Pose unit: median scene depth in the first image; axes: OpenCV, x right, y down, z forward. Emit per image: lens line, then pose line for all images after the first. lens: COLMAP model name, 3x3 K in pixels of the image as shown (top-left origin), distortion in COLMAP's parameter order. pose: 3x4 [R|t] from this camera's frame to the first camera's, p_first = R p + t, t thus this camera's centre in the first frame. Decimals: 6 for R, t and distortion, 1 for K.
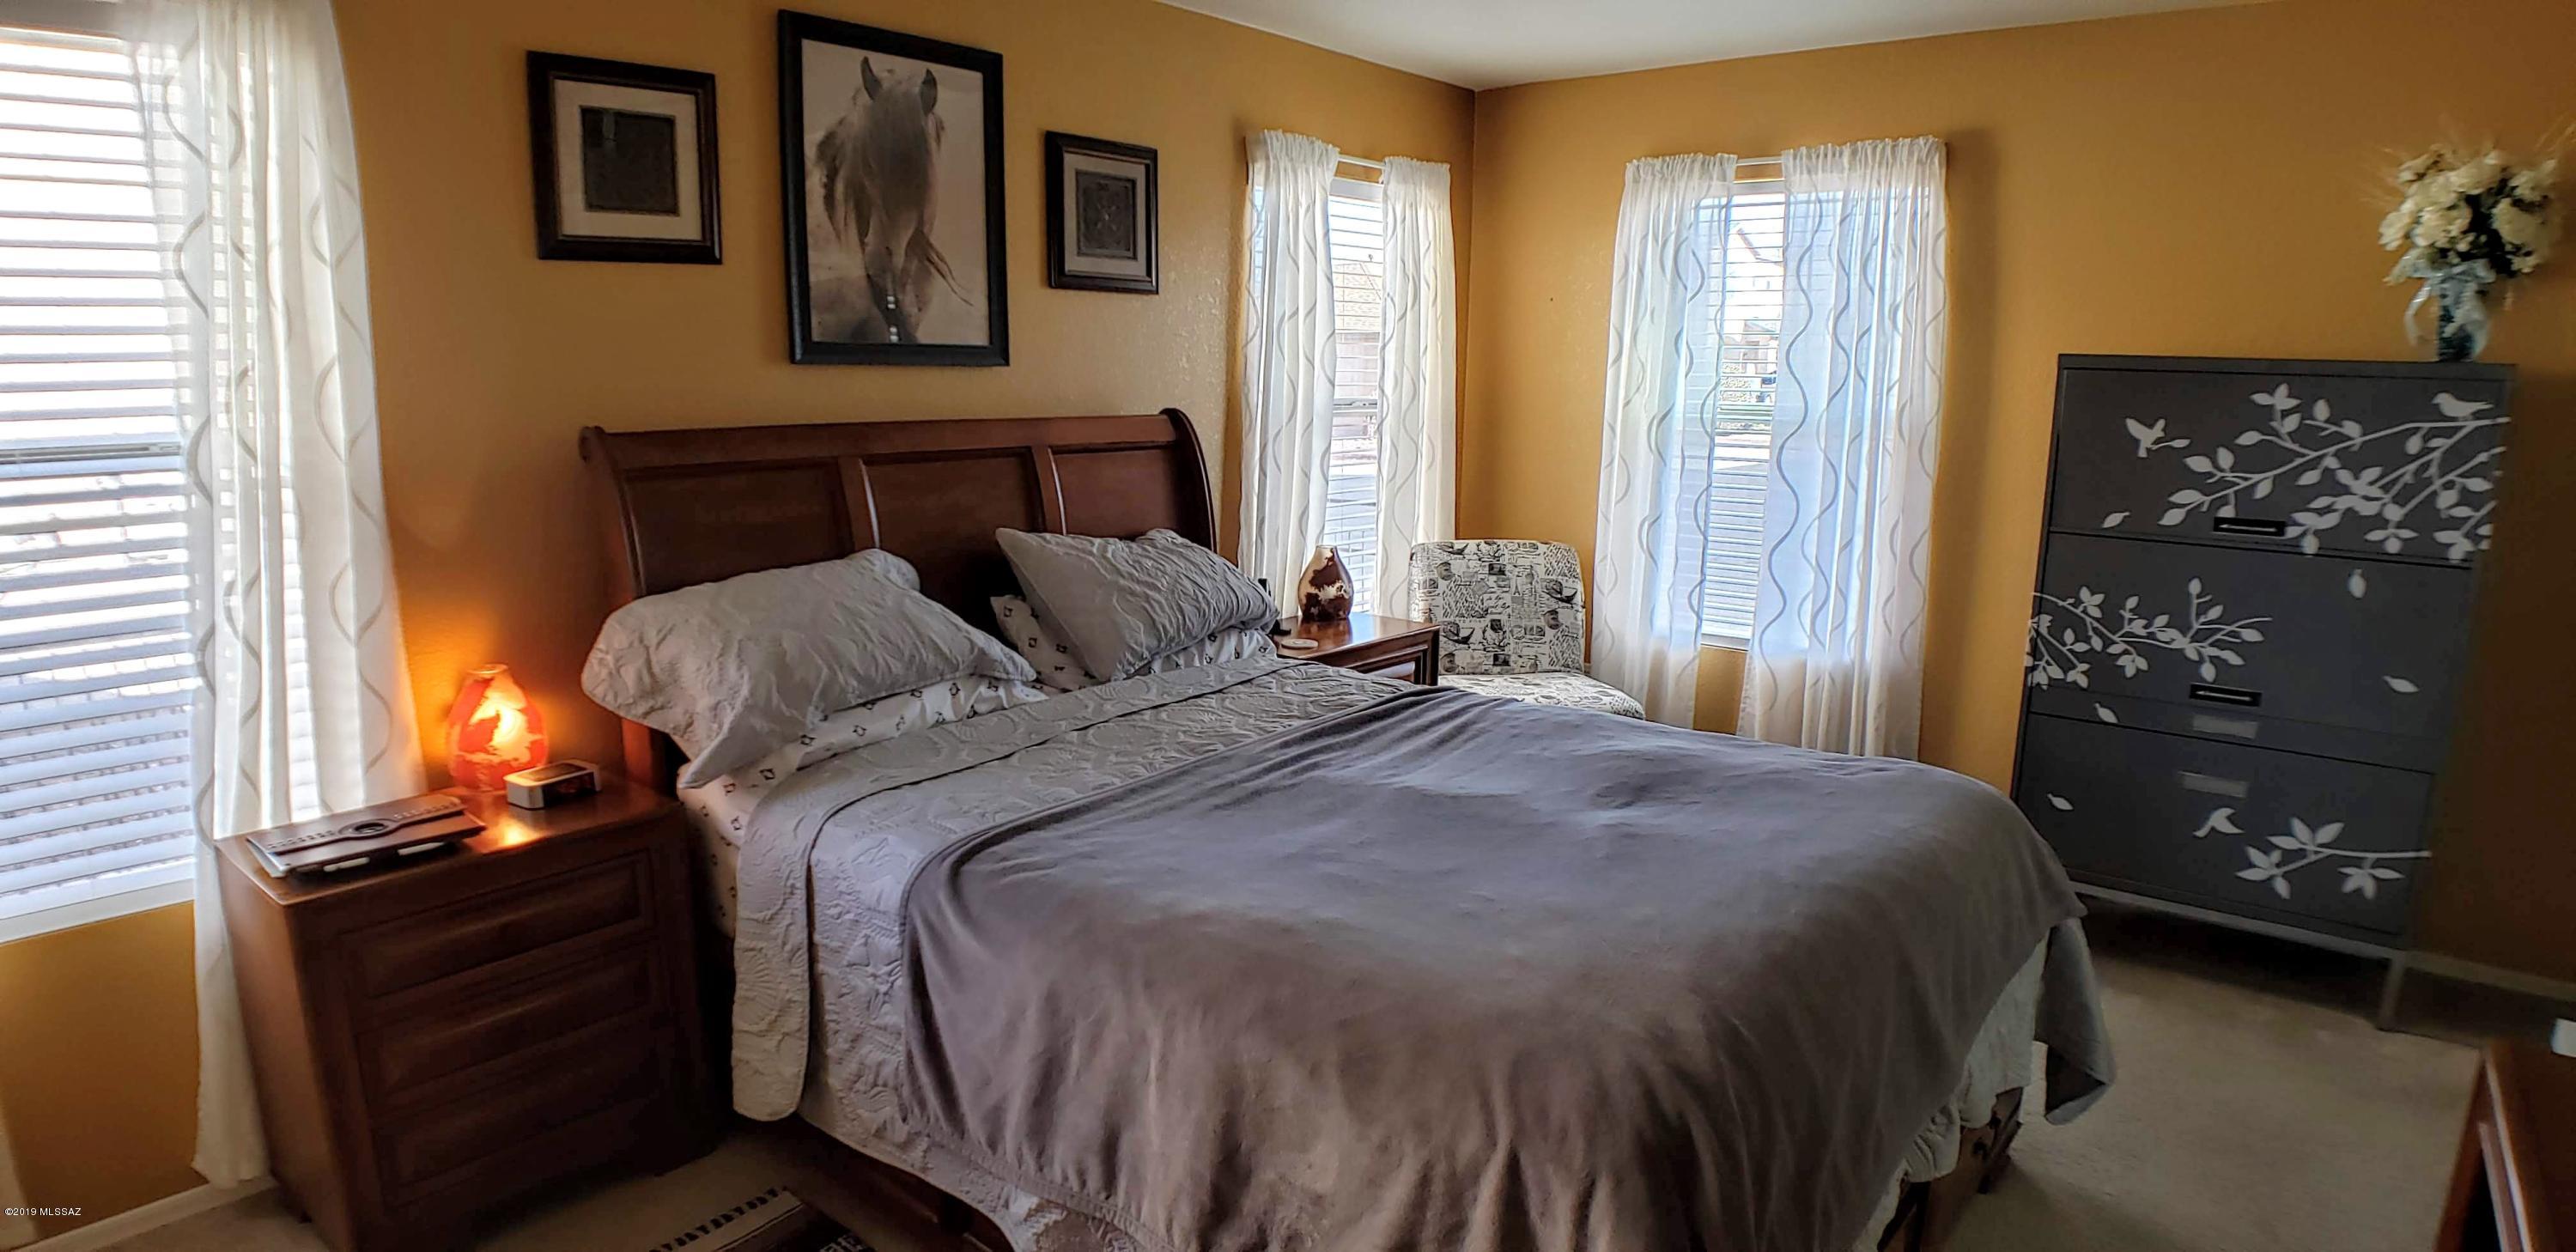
lens RADIAL K [[1379.0, 0, 1244.4], [0, 1379.0, 638.7], [0, 0, 1]] dist [-0.057454, -0.009200]
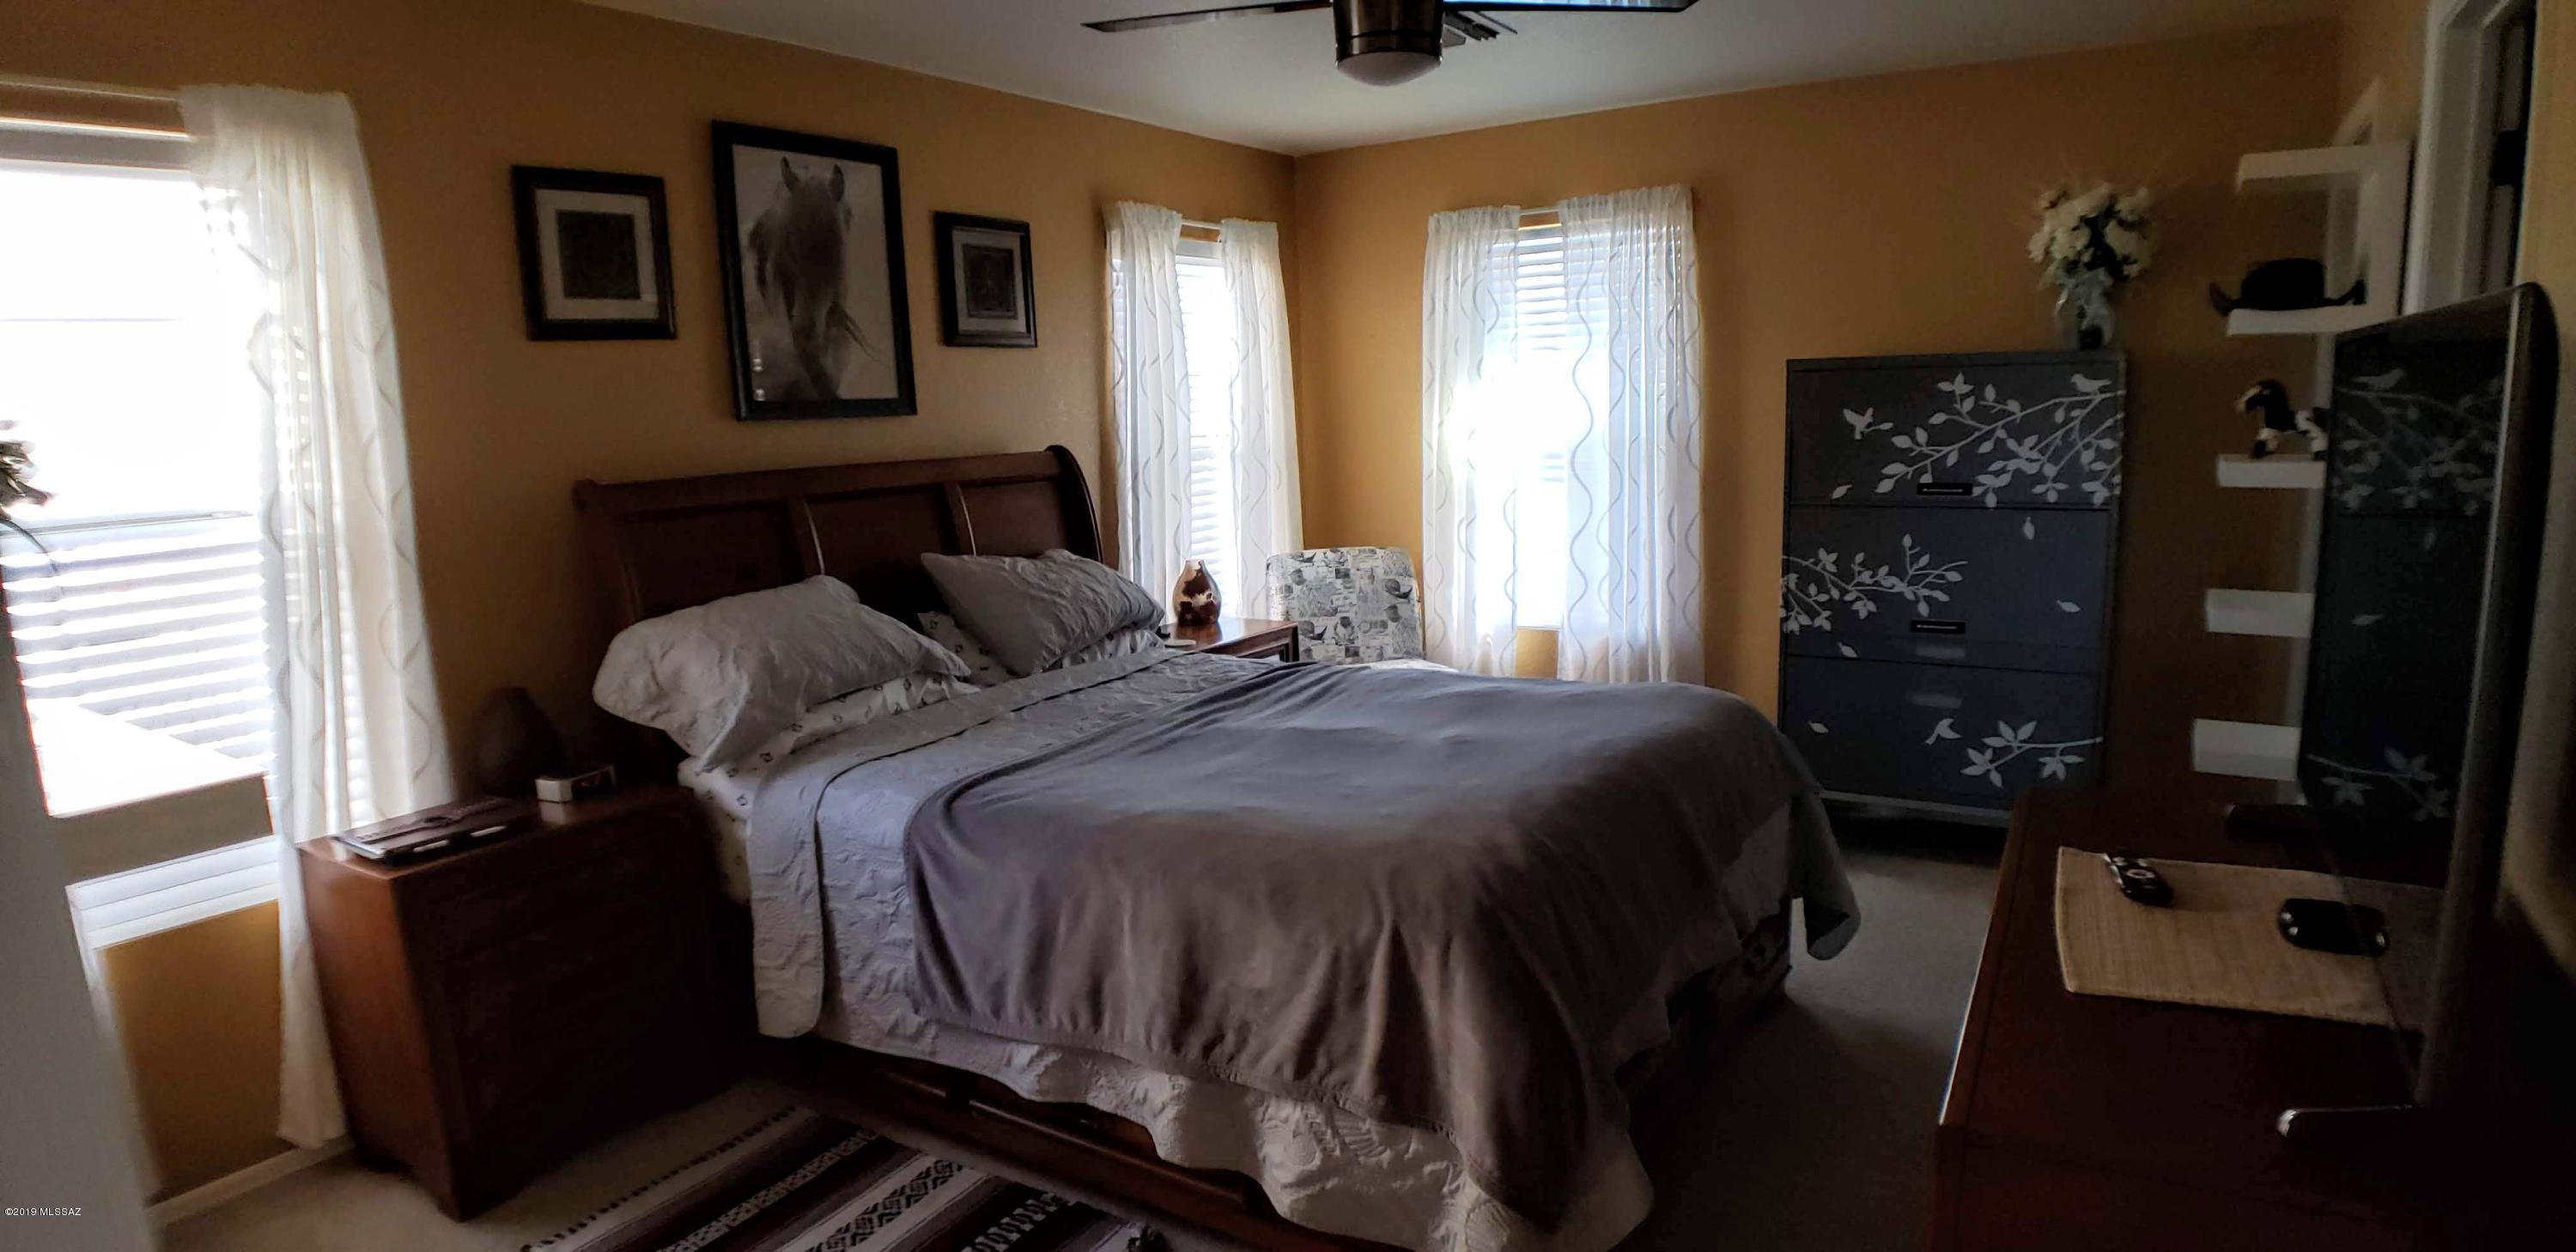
lens RADIAL K [[1575.5, 0, 1221.2], [0, 1575.5, 683.7], [0, 0, 1]] dist [-0.005087, -0.175566]
pose [[0.991414, -0.068029, 0.111669, -0.089270], [0.071112, 0.997183, -0.023857, 0.084475], [-0.109732, 0.031593, 0.993459, -0.371904]]
